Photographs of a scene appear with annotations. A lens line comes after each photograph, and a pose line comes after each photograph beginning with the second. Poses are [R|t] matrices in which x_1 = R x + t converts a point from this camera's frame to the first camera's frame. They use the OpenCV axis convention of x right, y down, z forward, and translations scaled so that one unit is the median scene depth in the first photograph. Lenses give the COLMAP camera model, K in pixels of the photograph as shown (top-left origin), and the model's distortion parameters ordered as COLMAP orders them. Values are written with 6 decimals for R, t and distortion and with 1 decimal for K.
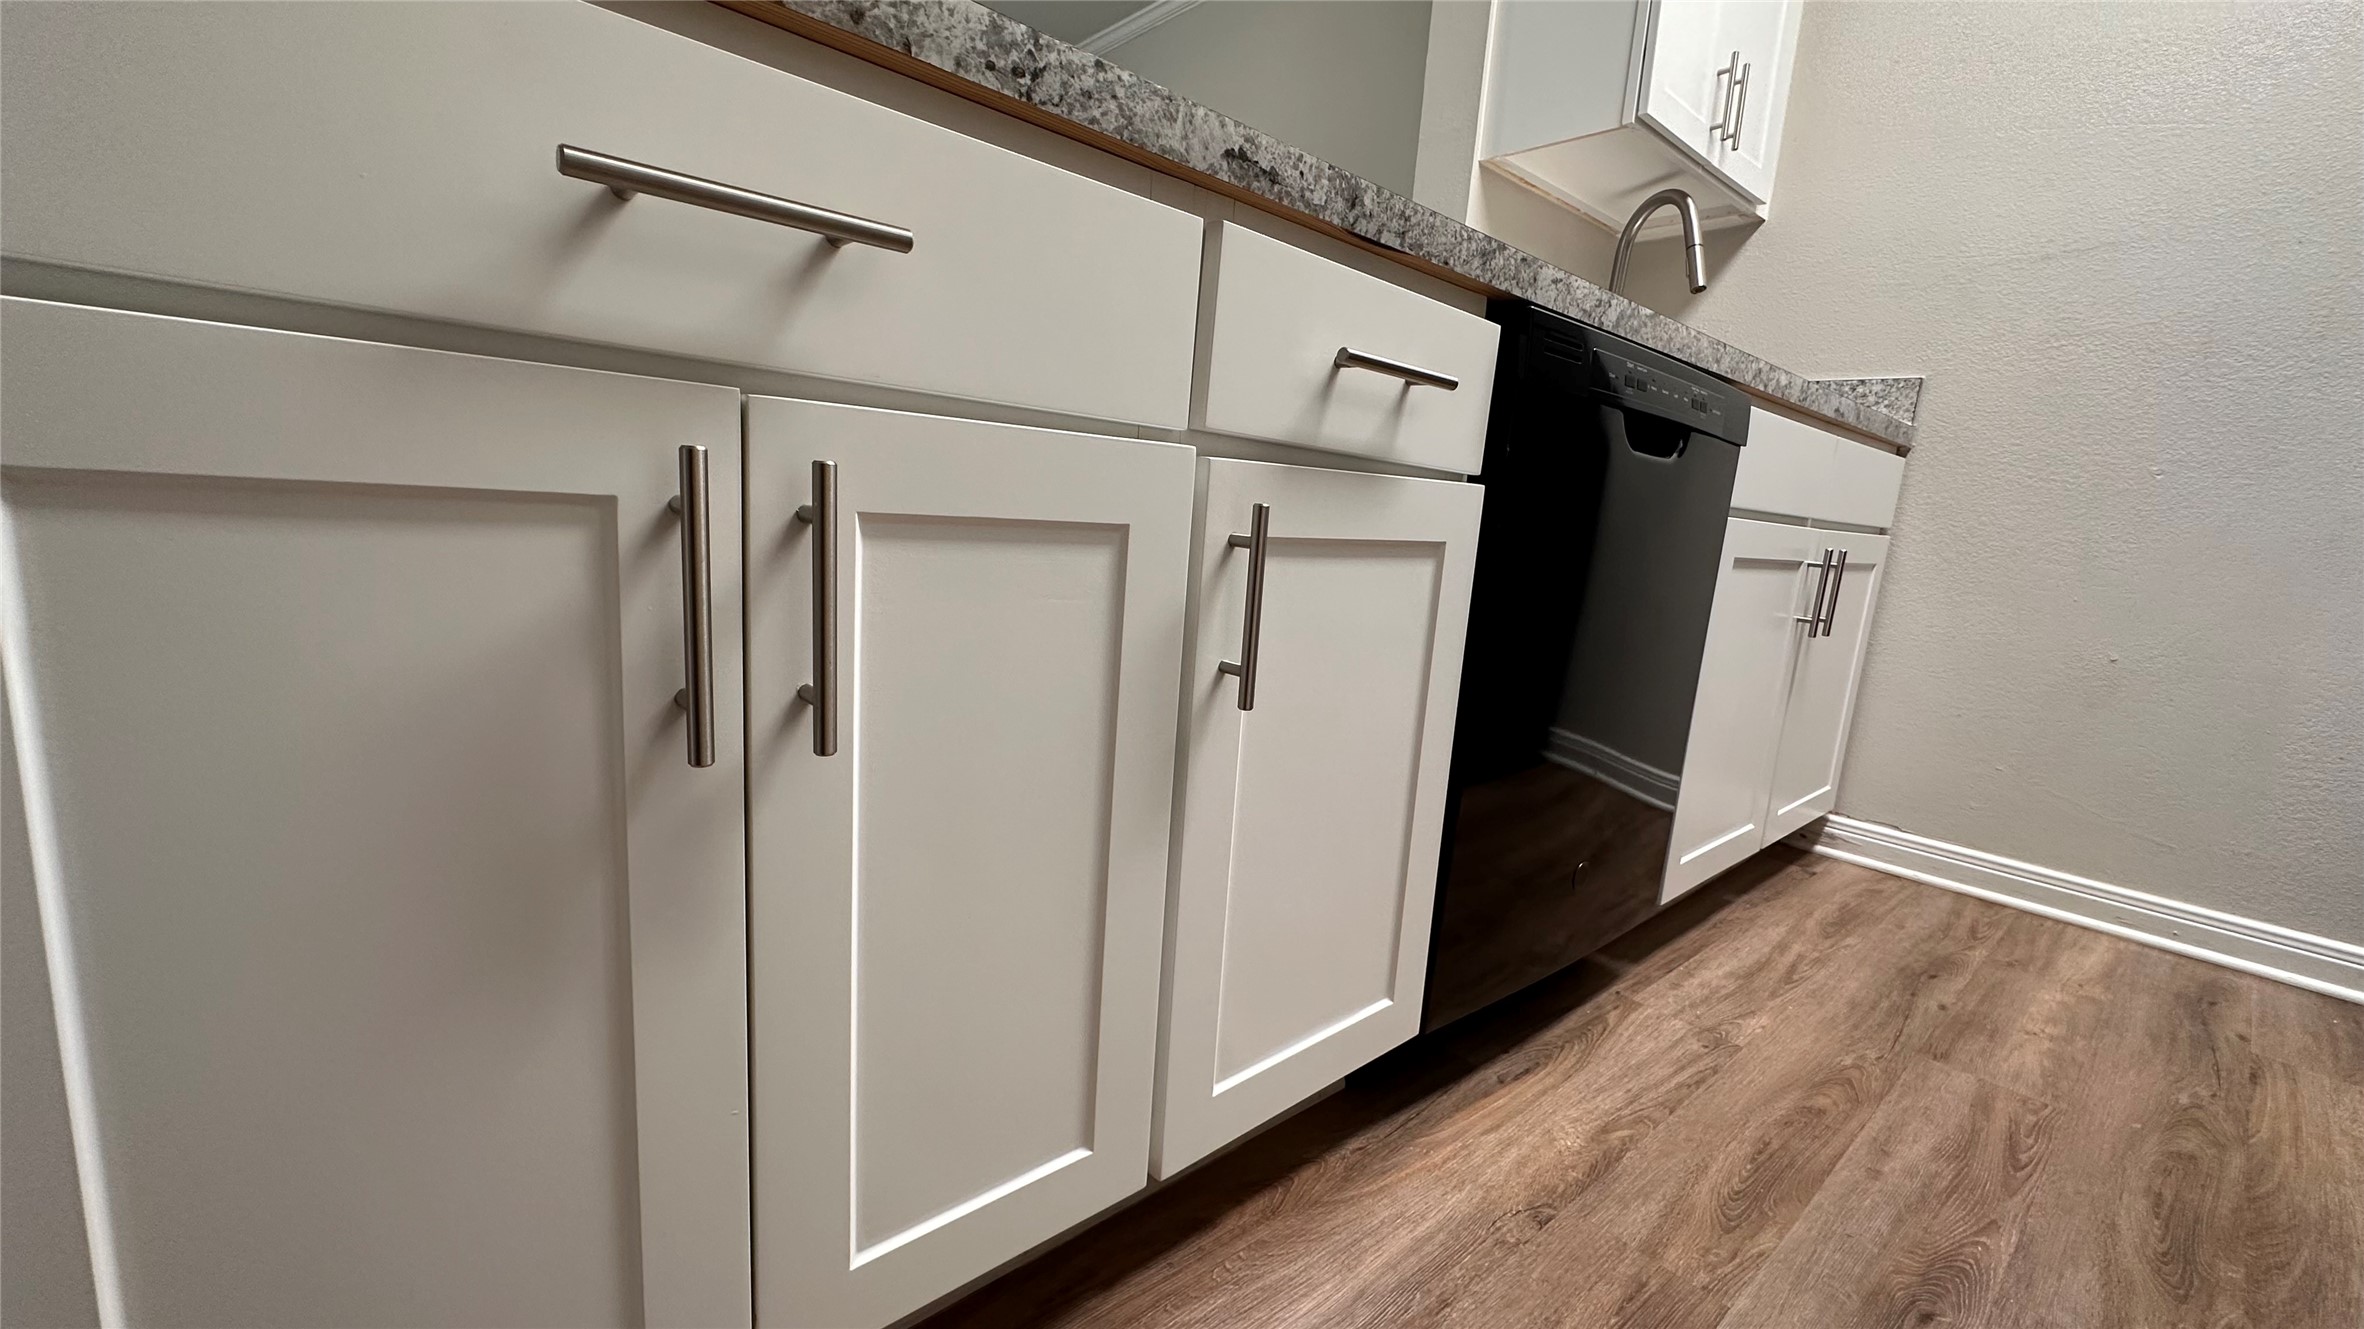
lens RADIAL K [[939.2, 0, 1182.0], [0, 939.2, 664.5], [0, 0, 1]] dist [-0.003884, 0.000678]
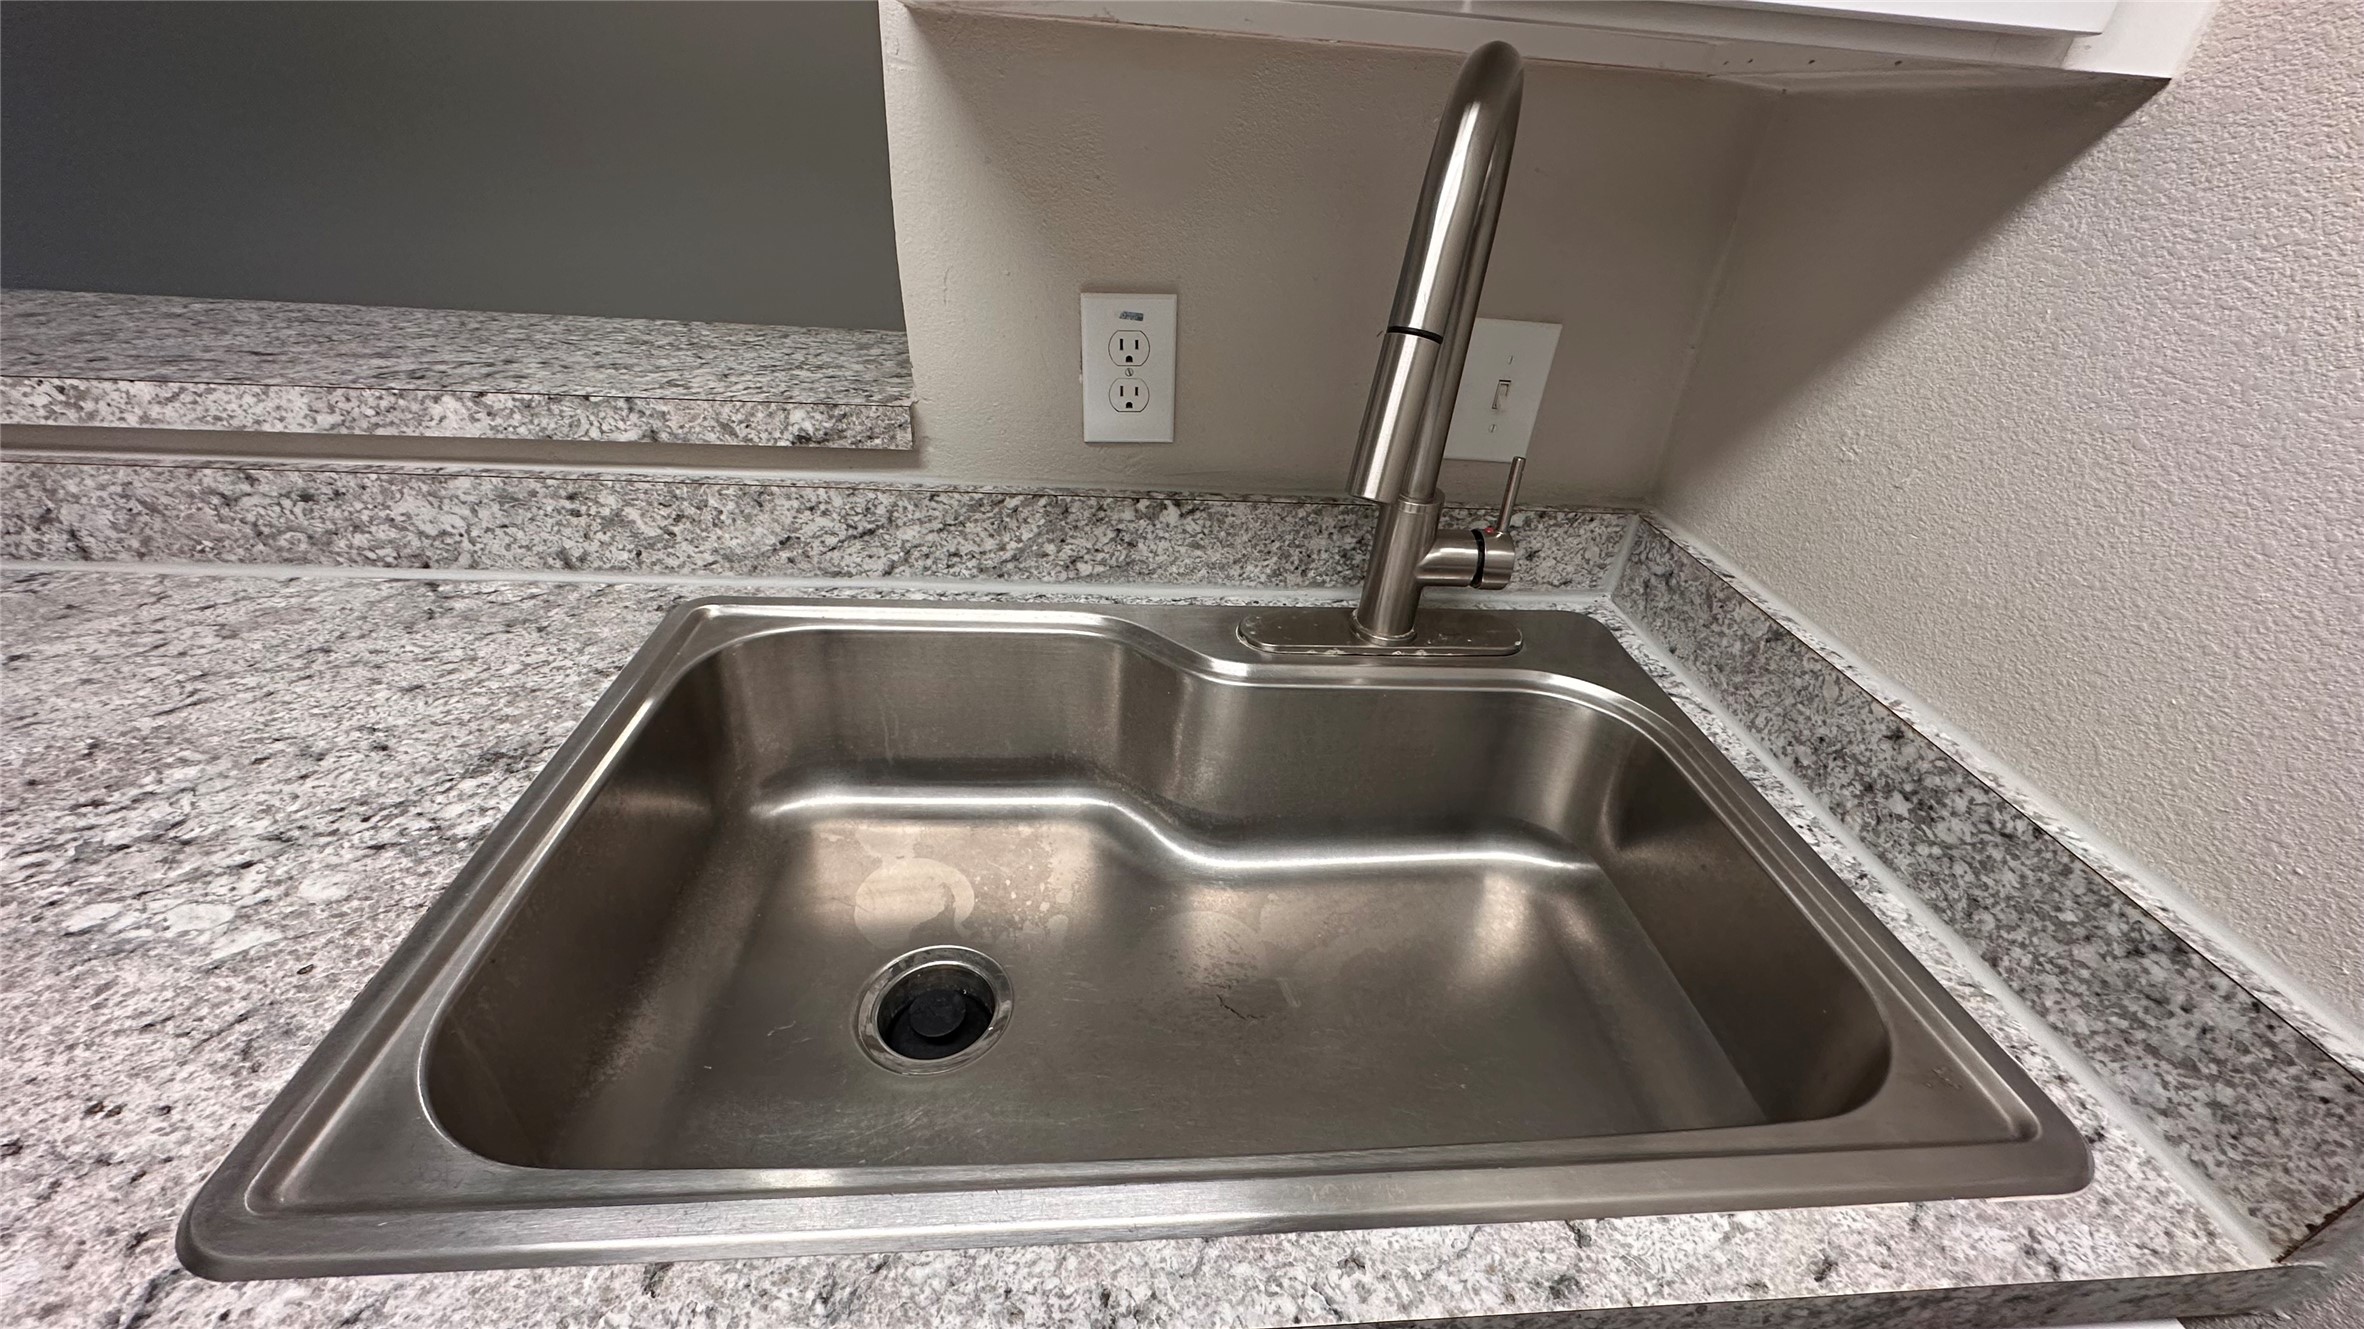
lens RADIAL K [[939.2, 0, 1182.0], [0, 939.2, 664.5], [0, 0, 1]] dist [-0.003884, 0.000678]
pose [[0.800214, 0.294841, -0.522233, 0.634897], [-0.111449, 0.928743, 0.353575, -0.424271], [0.589269, -0.224733, 0.776053, 0.698582]]
